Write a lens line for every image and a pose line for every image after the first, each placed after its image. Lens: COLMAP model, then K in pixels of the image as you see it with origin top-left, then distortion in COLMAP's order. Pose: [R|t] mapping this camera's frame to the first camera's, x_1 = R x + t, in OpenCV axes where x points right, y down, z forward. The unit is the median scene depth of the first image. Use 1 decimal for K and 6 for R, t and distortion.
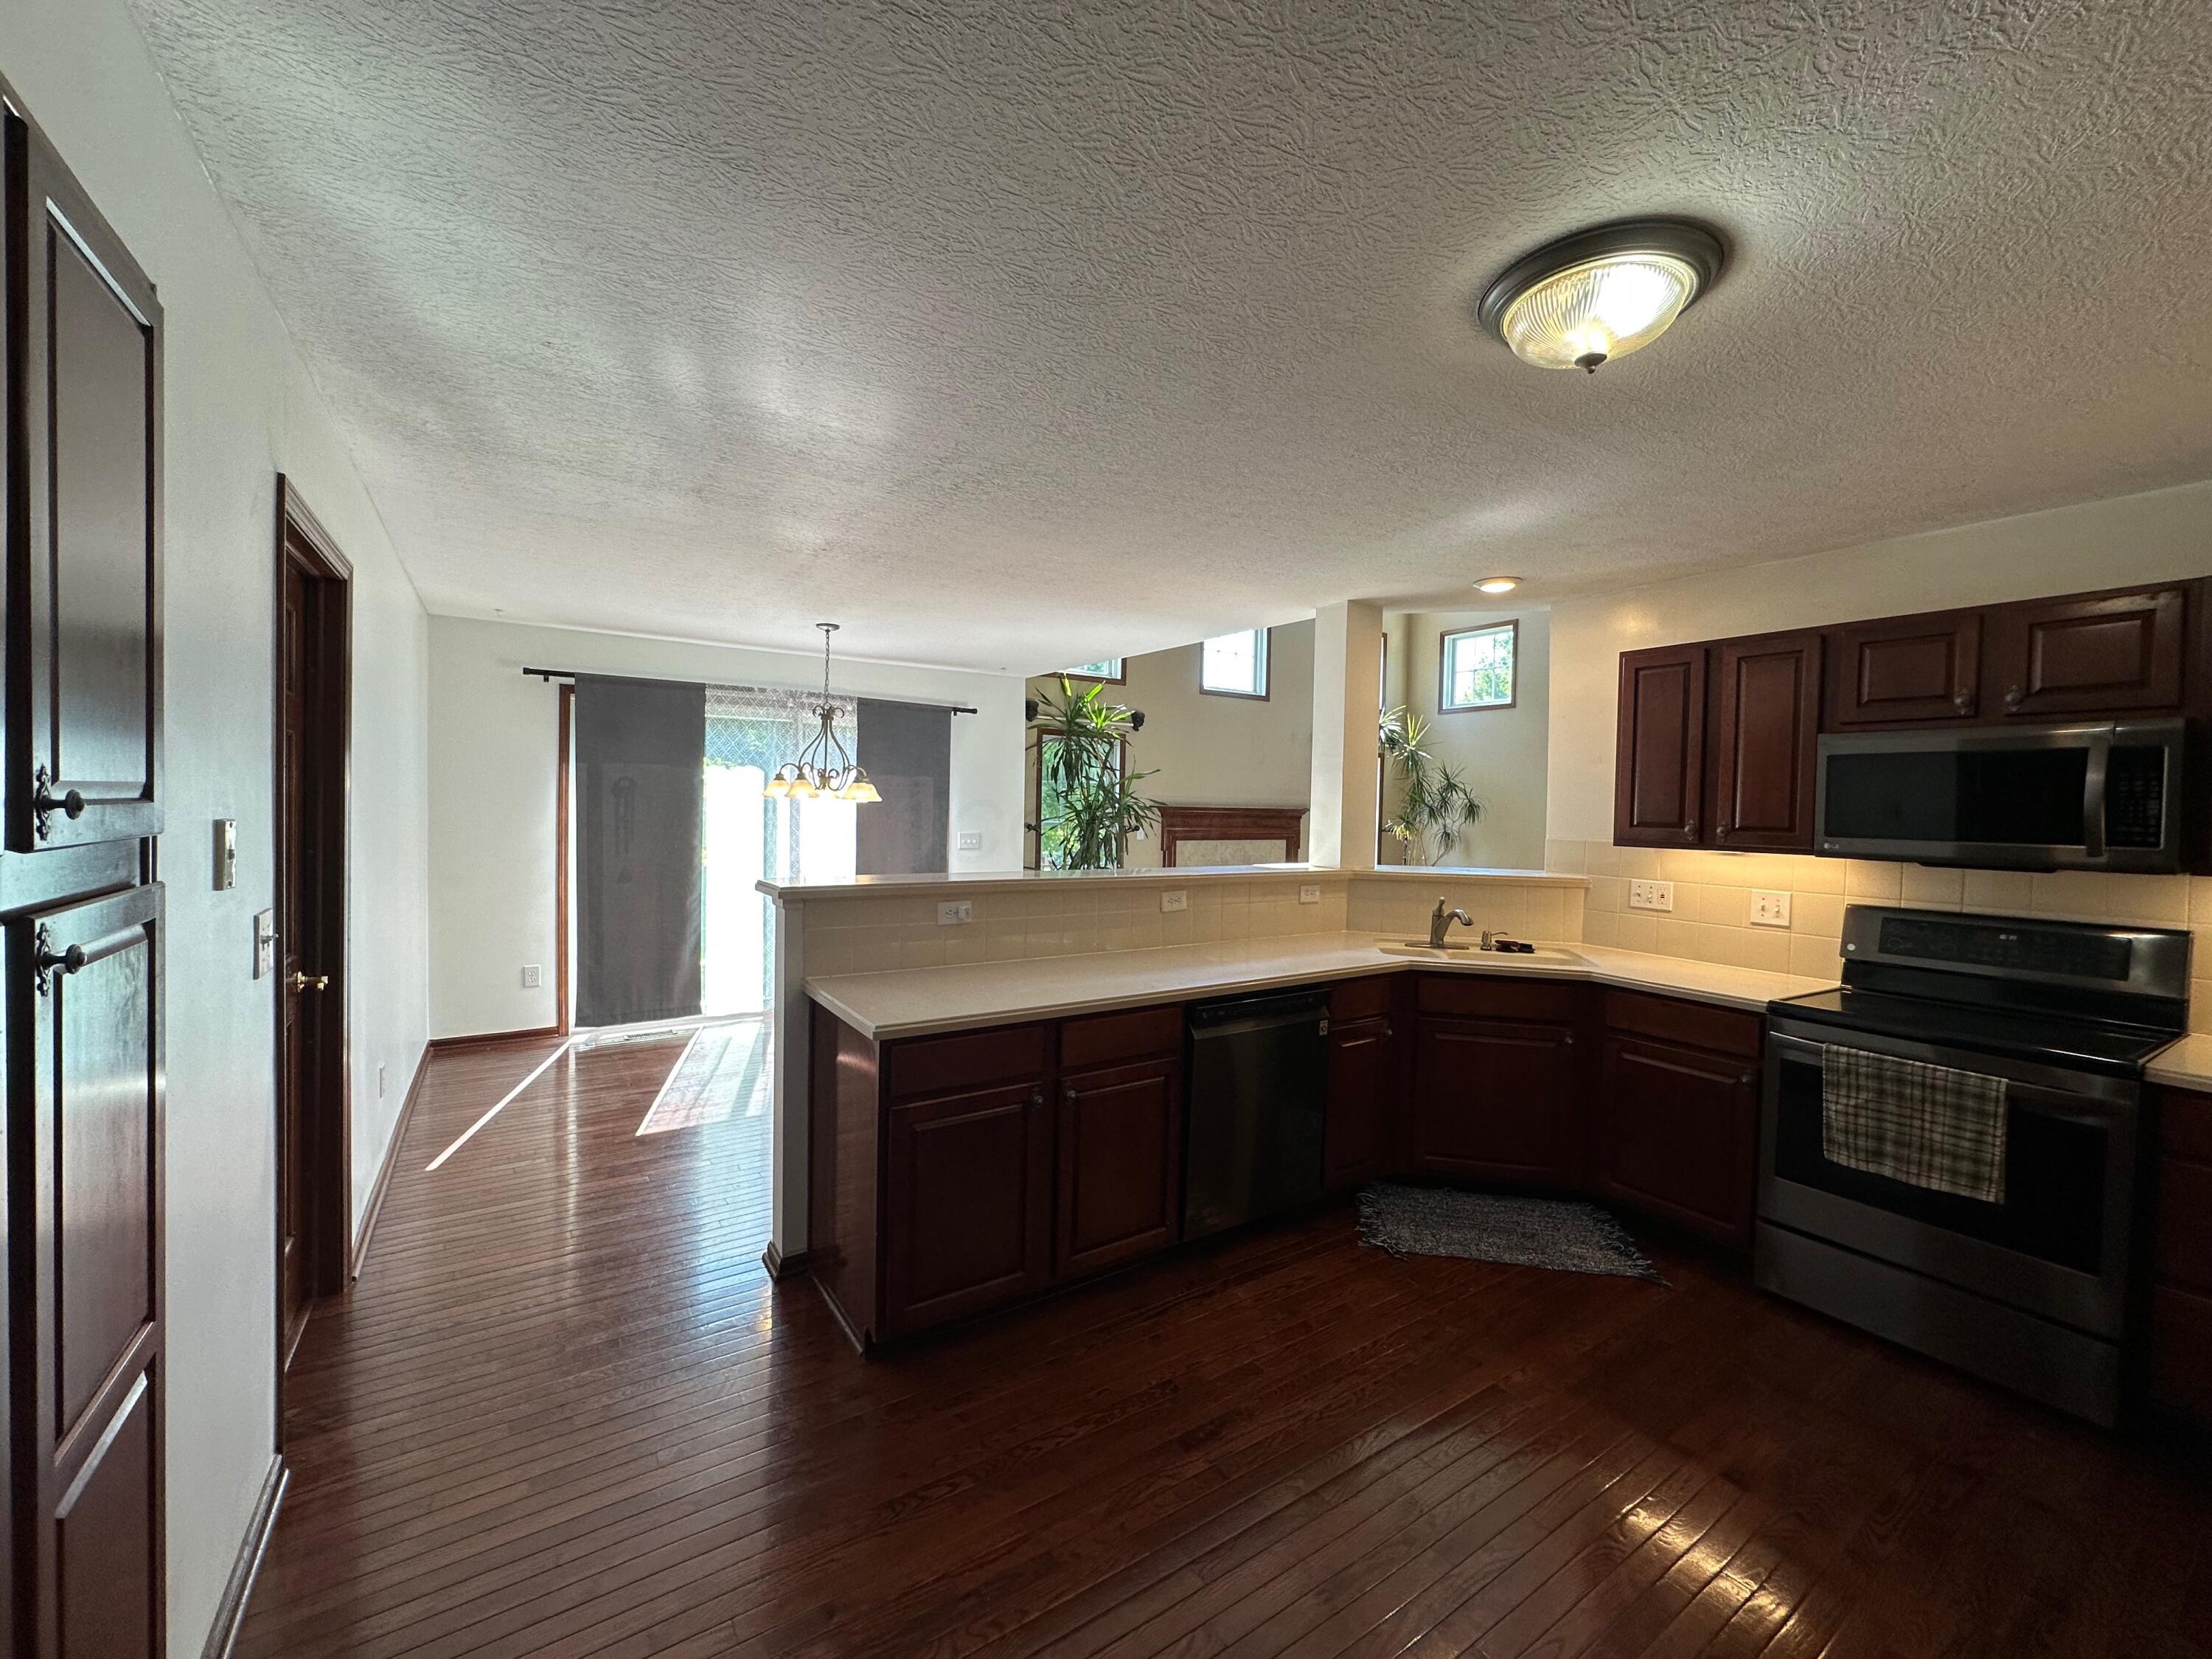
lens RADIAL K [[879.8, 0, 1103.7], [0, 879.8, 829.1], [0, 0, 1]] dist [-0.006157, 0.000934]
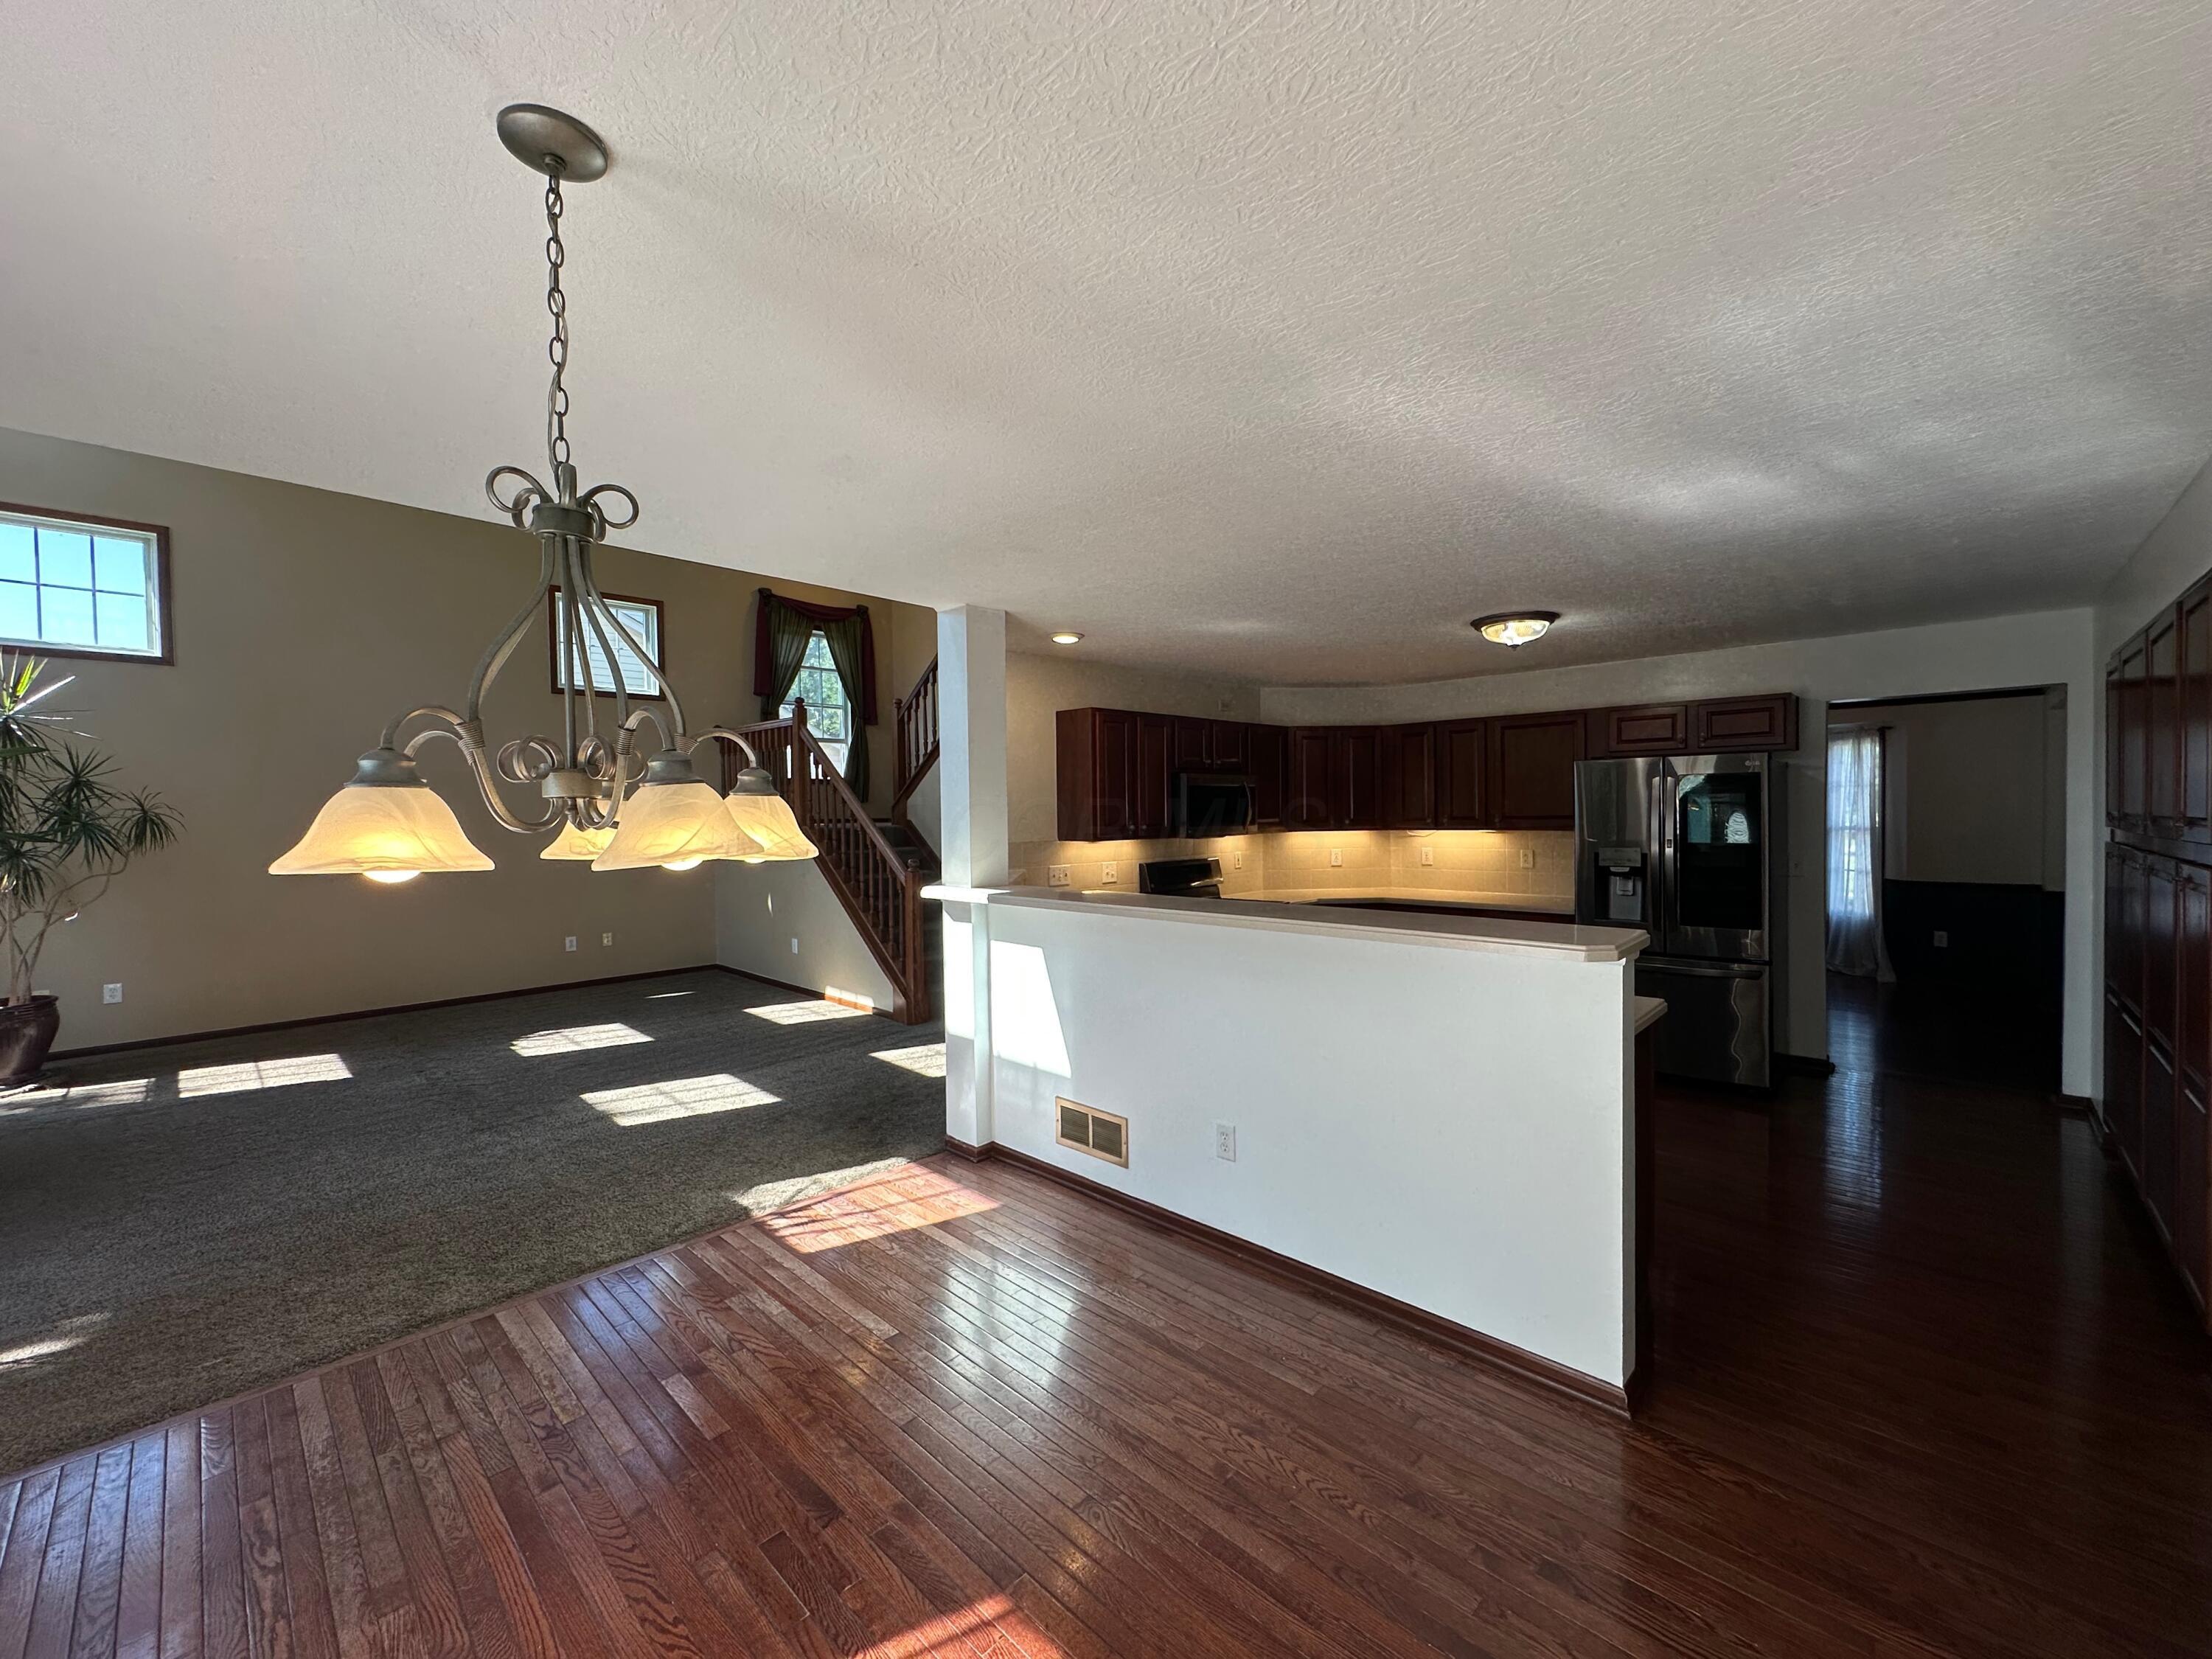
lens RADIAL K [[879.8, 0, 1107.2], [0, 879.8, 824.7], [0, 0, 1]] dist [-0.006157, 0.000934]
pose [[-0.217836, -0.035190, 0.975351, -0.908653], [0.035401, 0.998407, 0.043928, -0.077748], [-0.975343, 0.044097, -0.216243, 1.418256]]
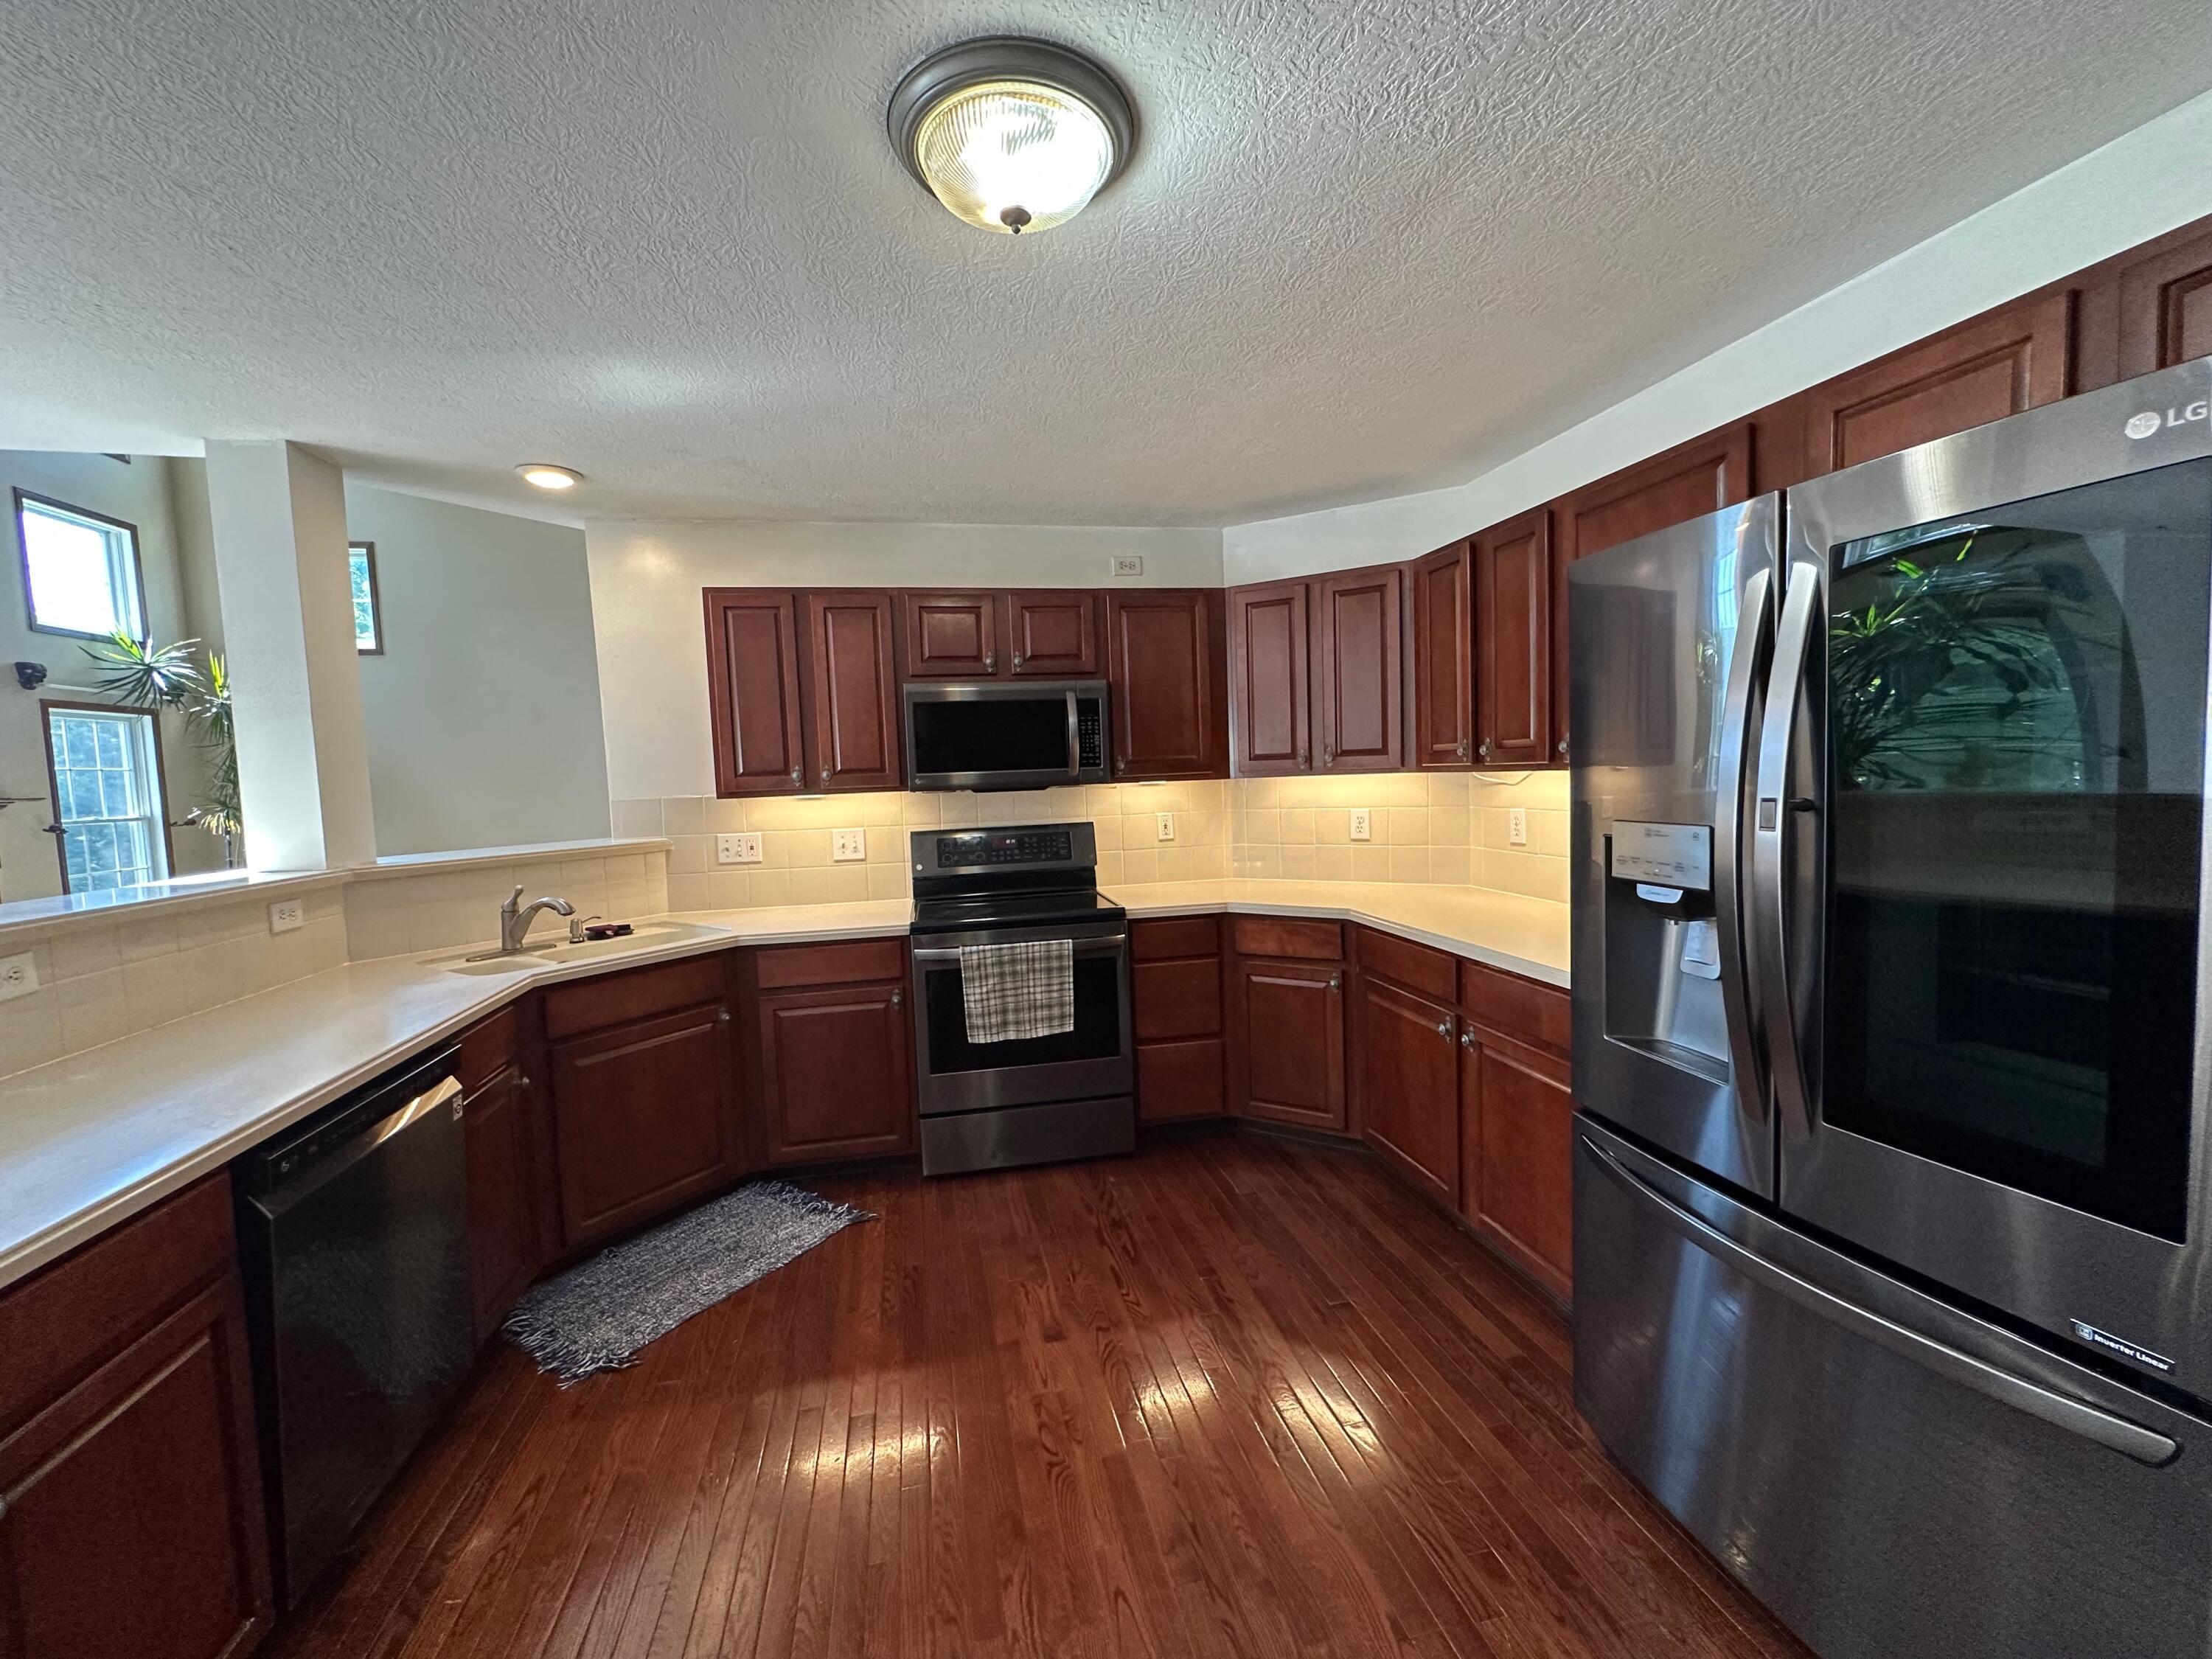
lens RADIAL K [[879.8, 0, 1108.7], [0, 879.8, 828.8], [0, 0, 1]] dist [-0.006157, 0.000934]
pose [[0.359770, -0.098115, 0.927868, -0.145254], [0.069860, 0.994497, 0.078073, 0.007517], [-0.930422, 0.036733, 0.364645, 0.308837]]
